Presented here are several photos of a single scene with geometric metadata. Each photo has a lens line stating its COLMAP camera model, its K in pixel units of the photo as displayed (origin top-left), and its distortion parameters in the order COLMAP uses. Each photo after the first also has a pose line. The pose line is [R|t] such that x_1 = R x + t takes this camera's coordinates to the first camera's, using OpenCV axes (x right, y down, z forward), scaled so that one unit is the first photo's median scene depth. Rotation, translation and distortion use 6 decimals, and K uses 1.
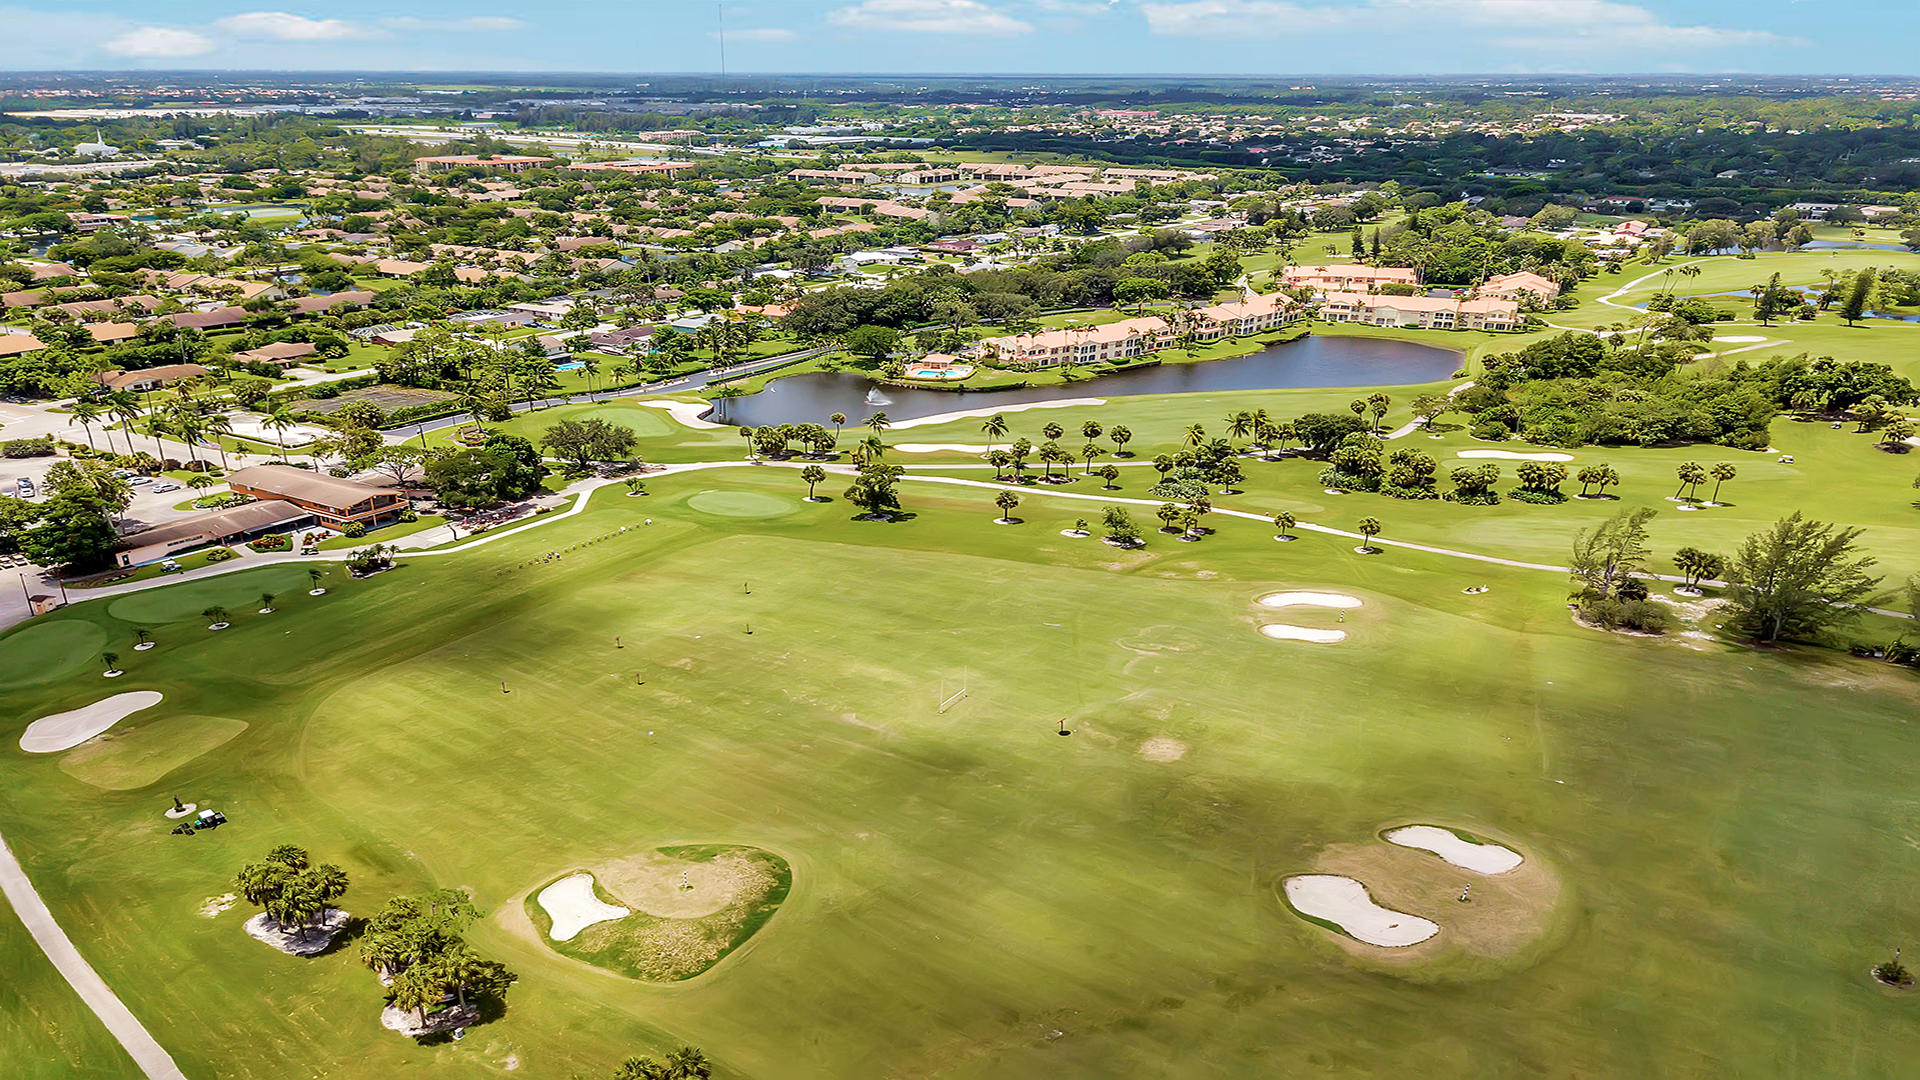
lens RADIAL K [[1529.0, 0, 955.2], [0, 1529.0, 539.7], [0, 0, 1]] dist [0.070465, 0.004748]
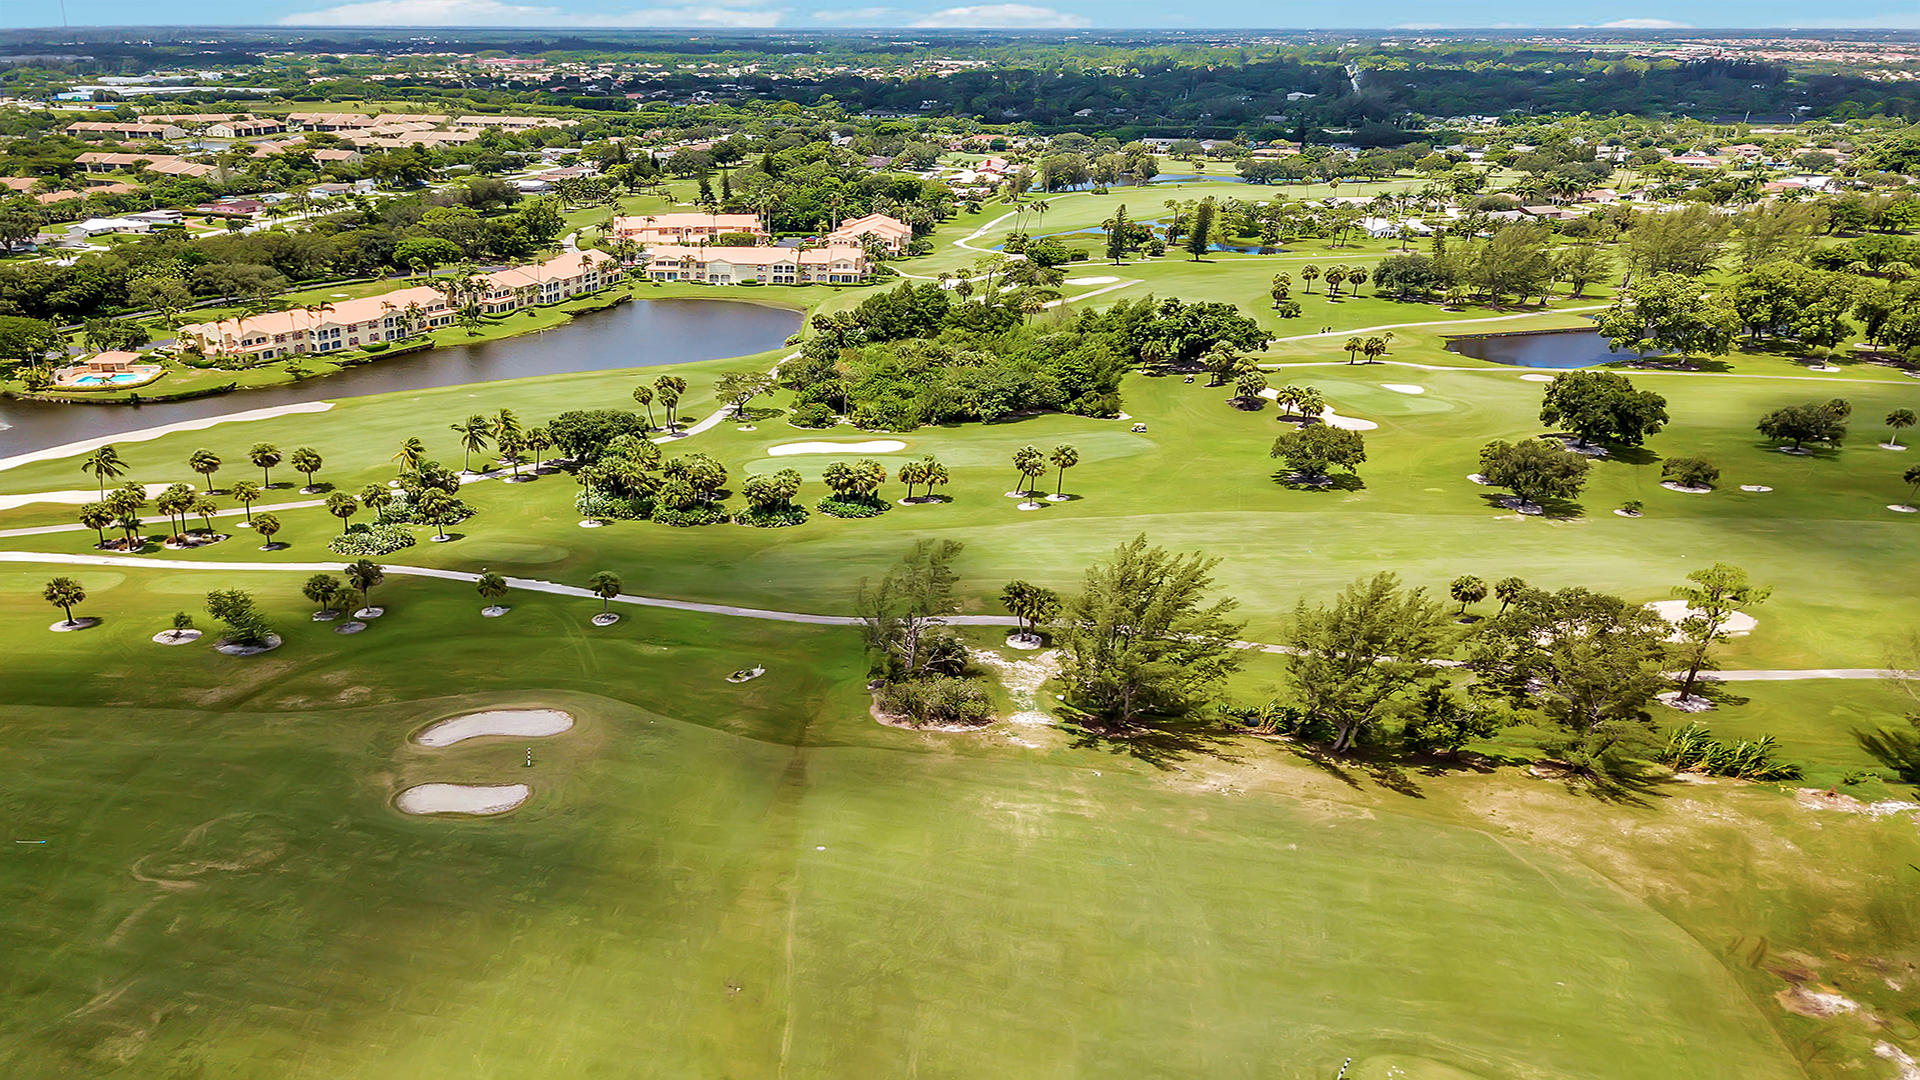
lens RADIAL K [[1529.0, 0, 955.2], [0, 1529.0, 539.7], [0, 0, 1]] dist [0.070465, 0.004748]
pose [[0.937114, -0.111909, 0.330596, 0.111742], [0.103683, 0.993703, 0.042472, -0.024428], [-0.333267, -0.005524, 0.942816, 0.180313]]
